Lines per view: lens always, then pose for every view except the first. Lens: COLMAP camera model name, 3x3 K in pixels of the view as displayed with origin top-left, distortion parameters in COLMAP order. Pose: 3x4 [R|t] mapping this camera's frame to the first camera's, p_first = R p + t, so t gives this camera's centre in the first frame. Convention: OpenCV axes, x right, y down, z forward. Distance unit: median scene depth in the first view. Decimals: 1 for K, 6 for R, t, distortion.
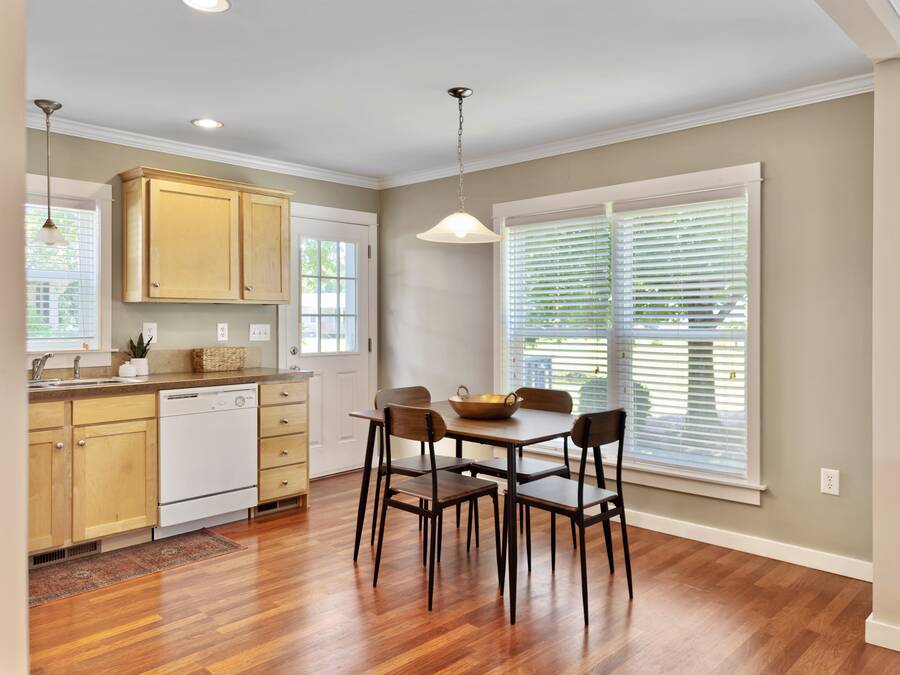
lens RADIAL K [[677.8, 0, 455.3], [0, 677.8, 318.4], [0, 0, 1]] dist [-0.000683, -0.005878]
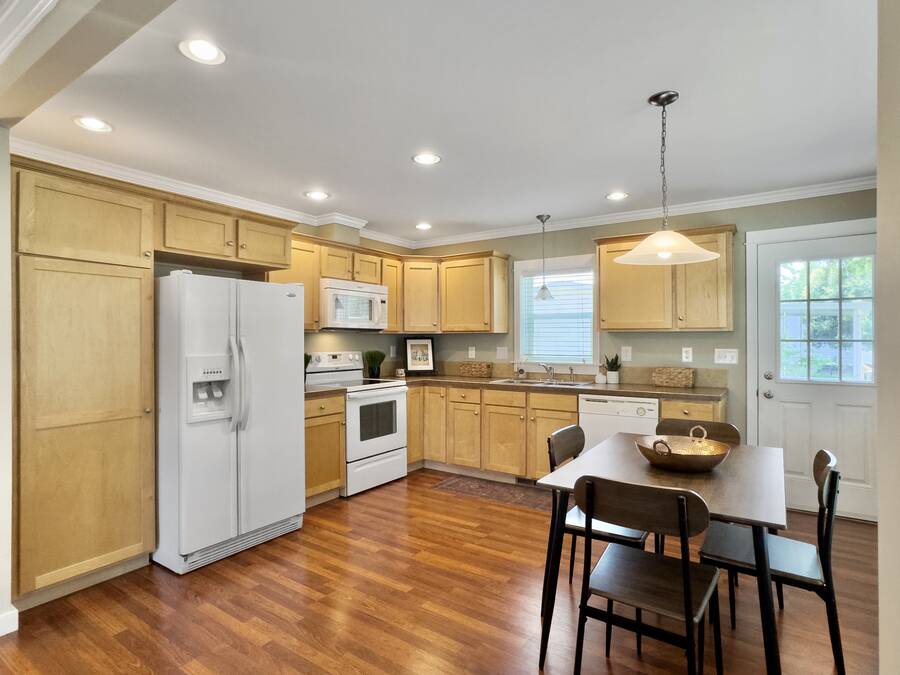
lens RADIAL K [[483.3, 0, 444.9], [0, 483.3, 336.9], [0, 0, 1]] dist [-0.043173, 0.000747]
pose [[0.131990, -0.002051, -0.991249, 0.500879], [0.005410, 0.999984, -0.001349, -0.014453], [0.991236, -0.005185, 0.131999, 0.533699]]
